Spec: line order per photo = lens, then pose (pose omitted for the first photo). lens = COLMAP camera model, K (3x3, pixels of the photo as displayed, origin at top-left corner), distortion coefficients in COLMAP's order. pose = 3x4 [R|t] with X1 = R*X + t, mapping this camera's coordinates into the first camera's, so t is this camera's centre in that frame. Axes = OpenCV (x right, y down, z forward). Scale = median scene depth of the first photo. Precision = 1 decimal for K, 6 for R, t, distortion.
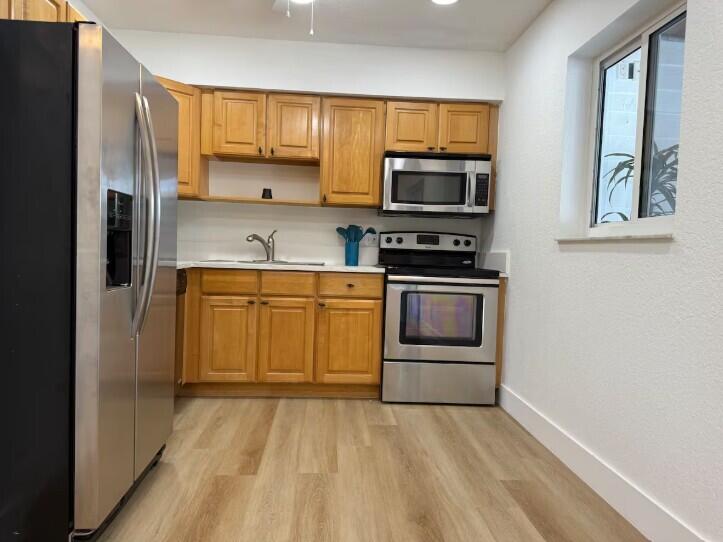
lens RADIAL K [[513.0, 0, 353.8], [0, 513.0, 273.7], [0, 0, 1]] dist [0.140045, -0.199849]
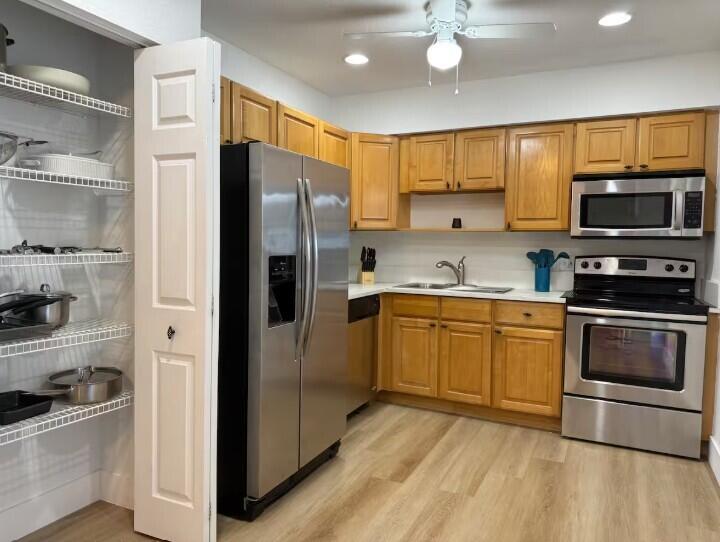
lens RADIAL K [[513.1, 0, 360.0], [0, 513.1, 271.0], [0, 0, 1]] dist [0.108438, -0.122624]
pose [[0.878262, 0.005207, -0.478151, 0.186346], [-0.008712, 0.999949, -0.005113, -0.052335], [0.478100, 0.008657, 0.878263, -0.043339]]
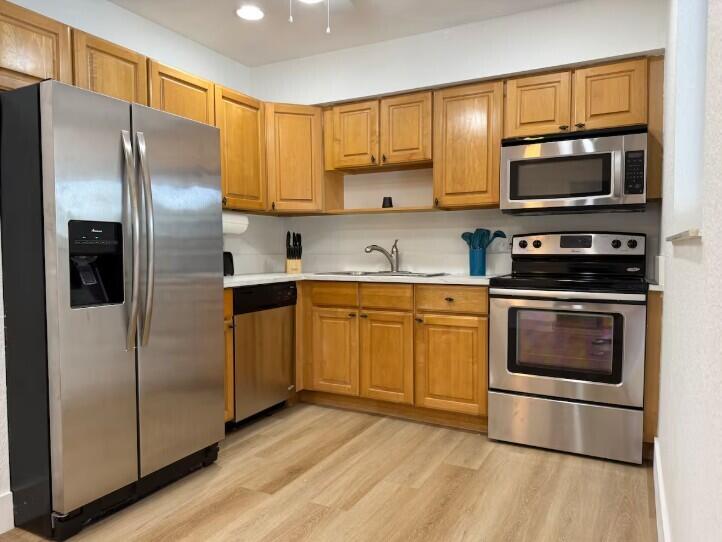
lens RADIAL K [[512.3, 0, 353.3], [0, 512.3, 273.7], [0, 0, 1]] dist [0.140045, -0.199849]
pose [[0.858023, -0.011764, -0.513476, 0.298963], [0.006335, 0.999904, -0.012323, -0.010600], [0.513572, 0.007320, 0.858015, 0.155815]]
